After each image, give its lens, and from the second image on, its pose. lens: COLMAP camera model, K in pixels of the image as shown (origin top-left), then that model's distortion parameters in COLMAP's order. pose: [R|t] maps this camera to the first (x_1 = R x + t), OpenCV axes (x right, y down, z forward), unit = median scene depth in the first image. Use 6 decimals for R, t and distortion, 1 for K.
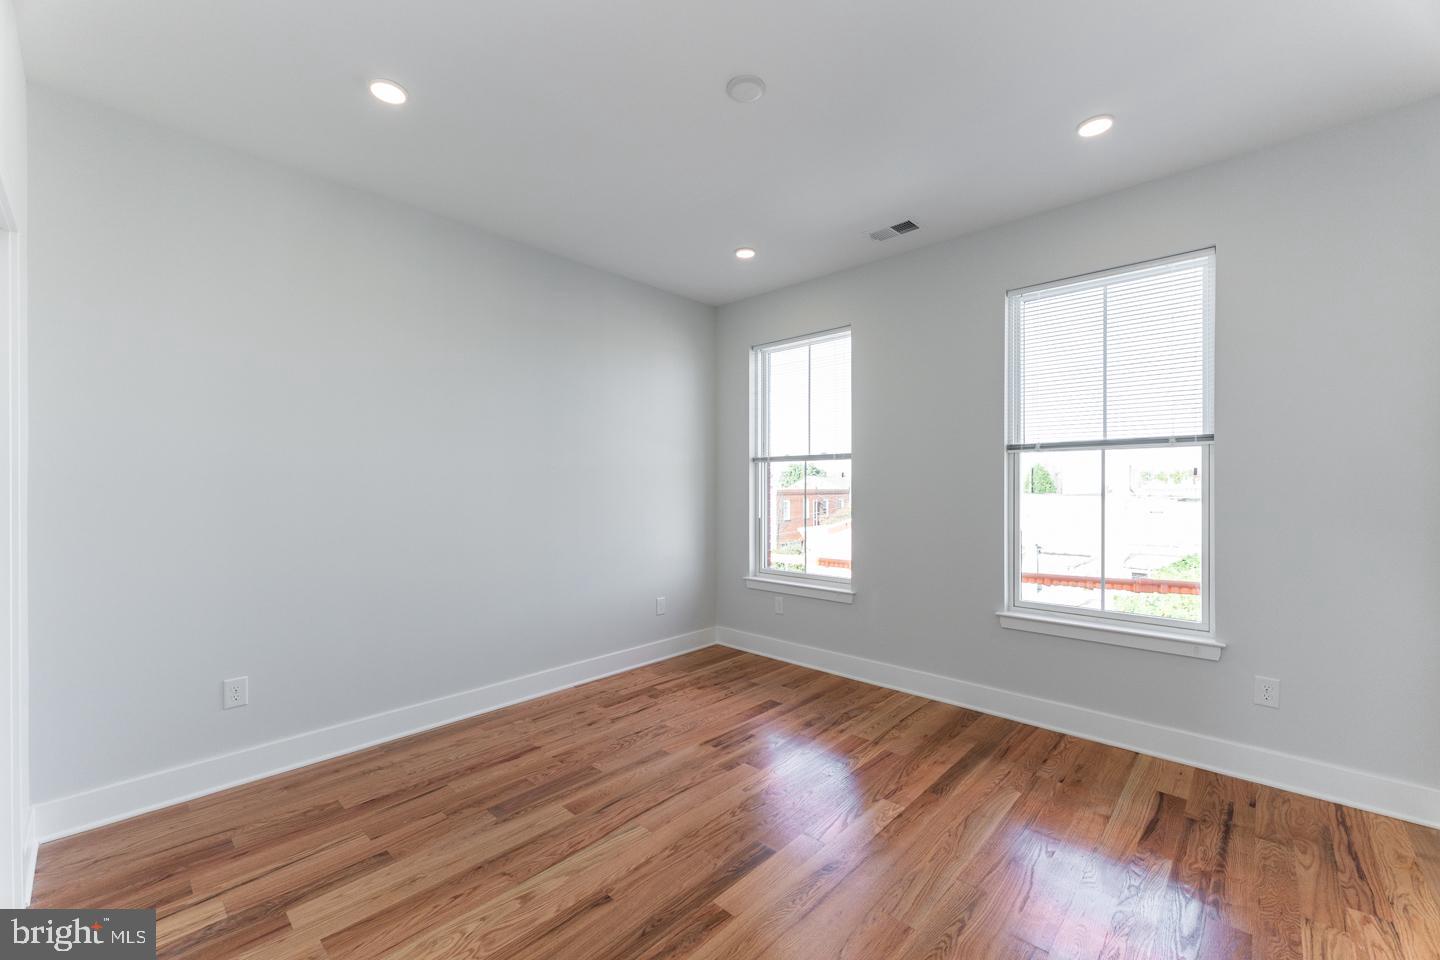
lens RADIAL K [[583.5, 0, 715.0], [0, 583.5, 485.3], [0, 0, 1]] dist [0.003387, 0.000245]
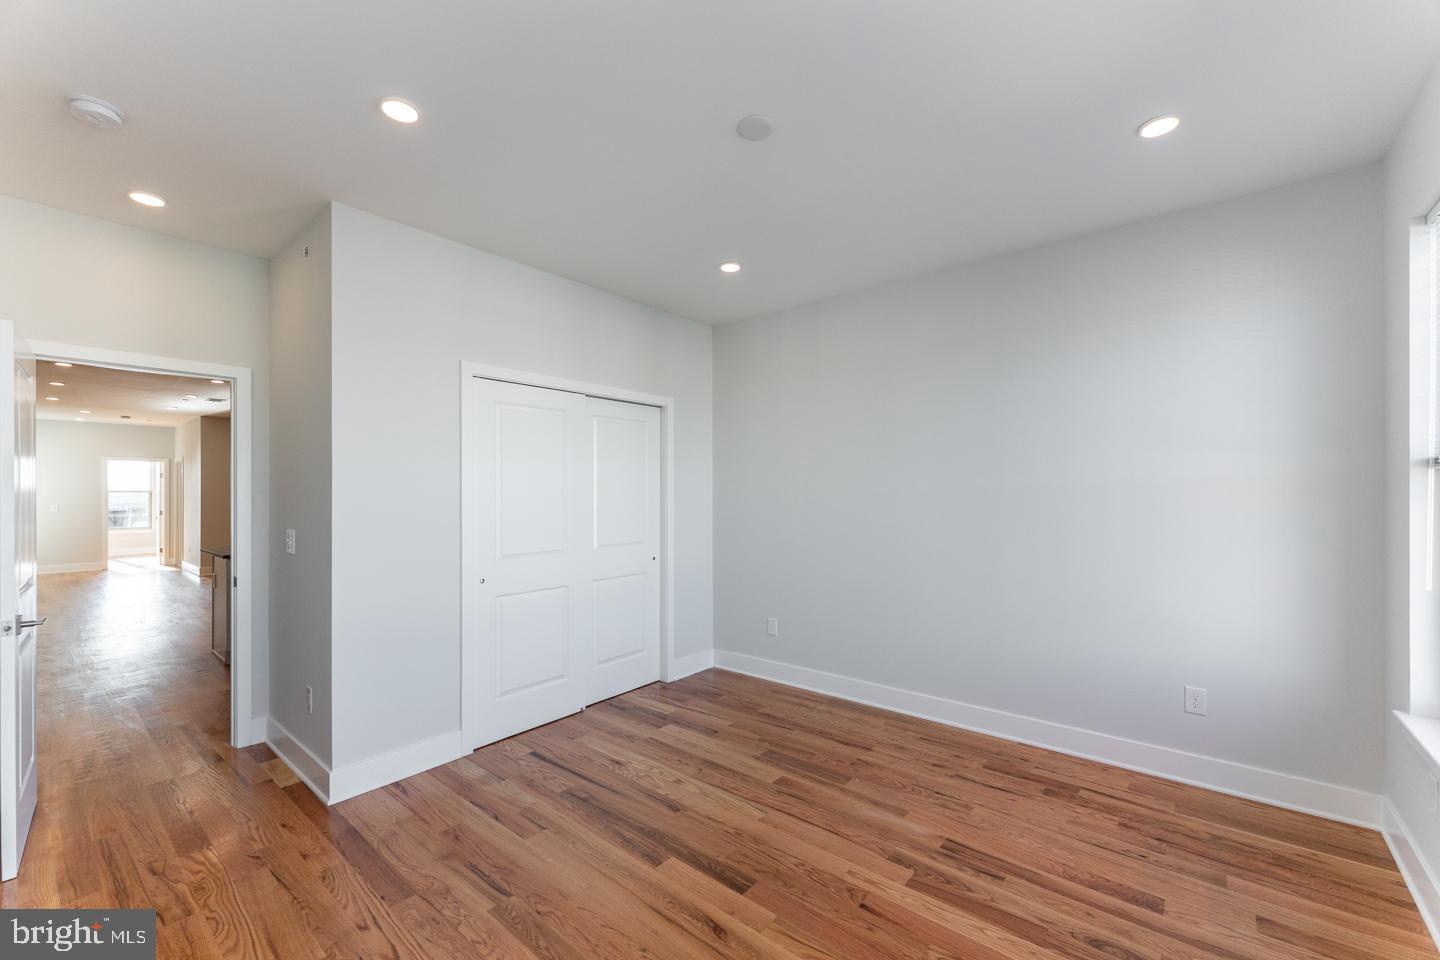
lens RADIAL K [[583.5, 0, 715.0], [0, 583.5, 485.3], [0, 0, 1]] dist [0.003387, 0.000245]
pose [[0.053096, -0.013041, -0.998504, 0.832407], [0.002242, 0.999914, -0.012940, -0.039226], [0.998587, -0.001552, 0.053120, 0.684545]]
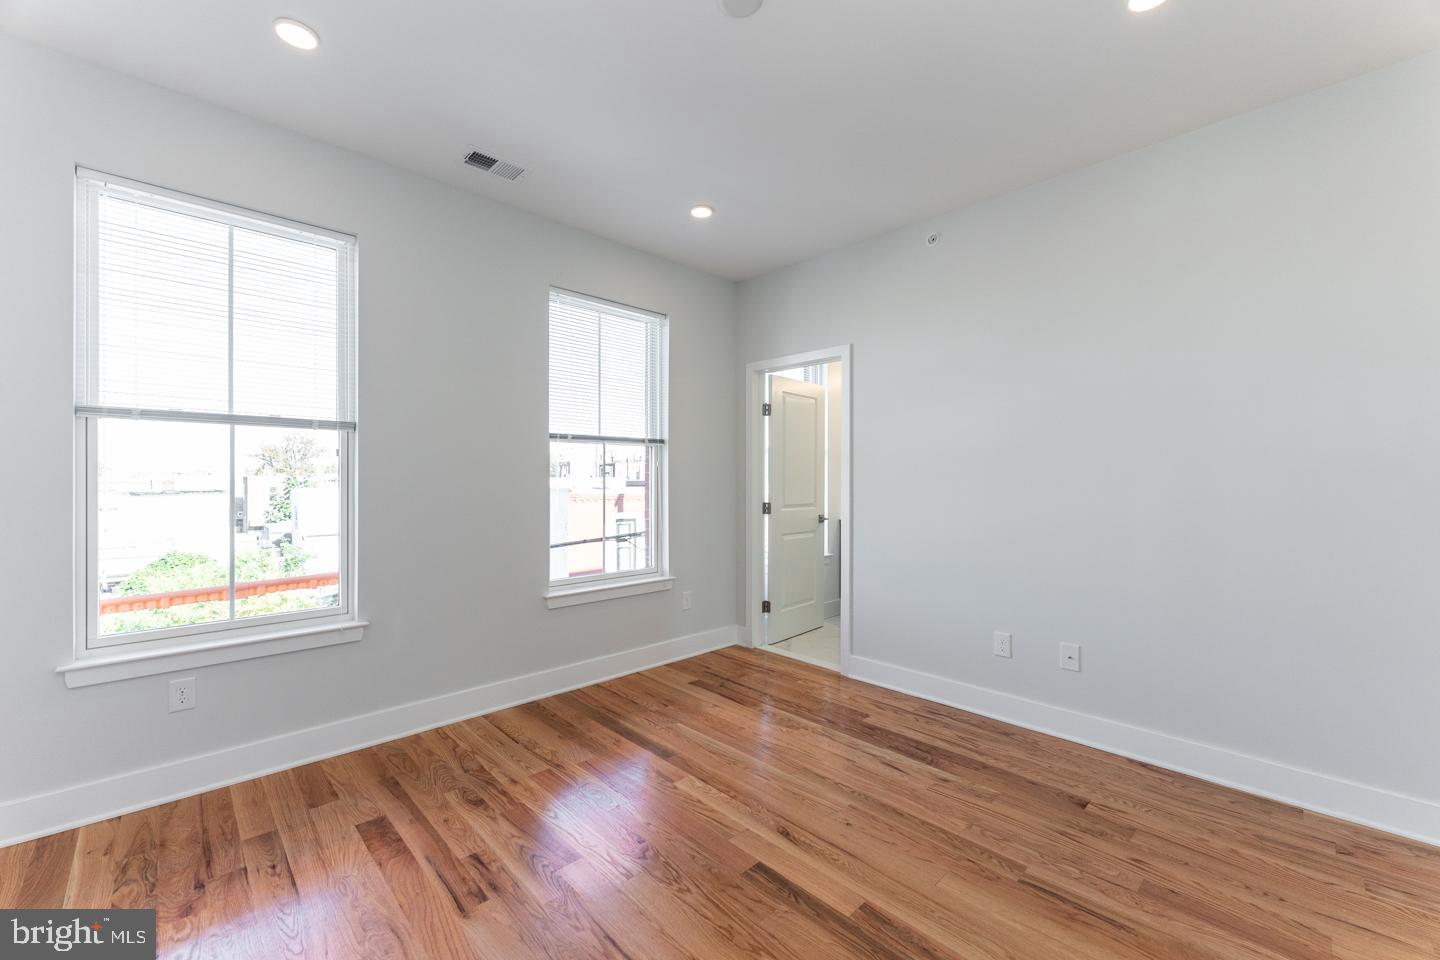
lens RADIAL K [[583.5, 0, 715.0], [0, 583.5, 485.3], [0, 0, 1]] dist [0.003387, 0.000245]
pose [[0.049471, -0.006830, 0.998752, -0.616374], [-0.000106, 0.999977, 0.006843, 0.020433], [-0.998776, -0.000445, 0.049469, 0.776958]]
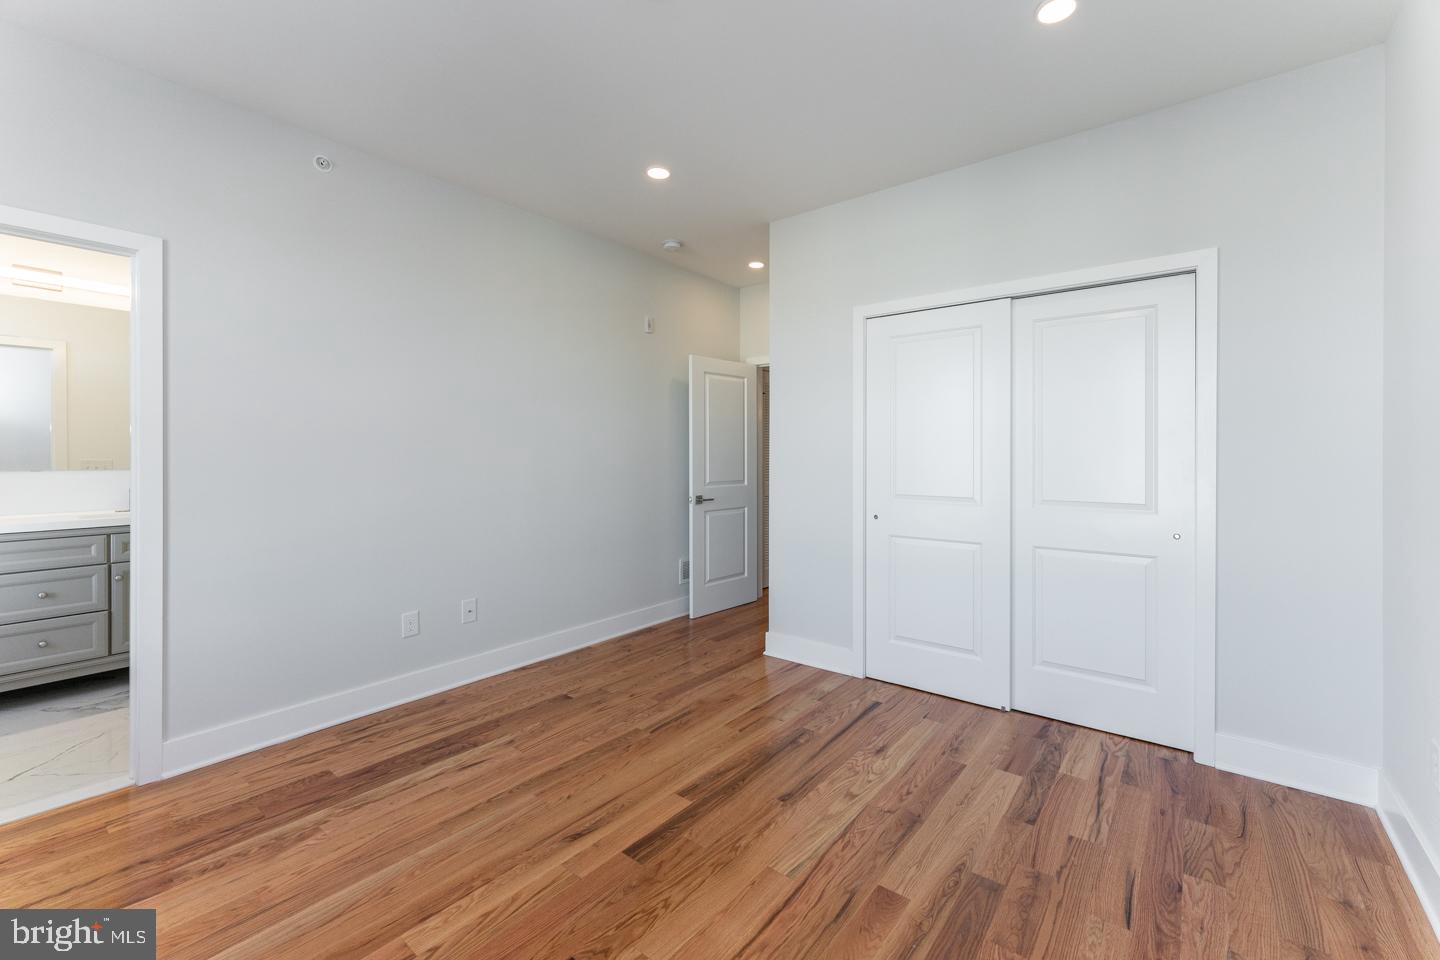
lens RADIAL K [[588.4, 0, 744.2], [0, 588.4, 454.9], [0, 0, 1]] dist [0.001837, 0.000229]
pose [[-0.994998, -0.000569, -0.099894, 0.007542], [-0.000771, 0.999998, 0.001988, 0.009017], [0.099893, 0.002055, -0.994996, 1.456758]]
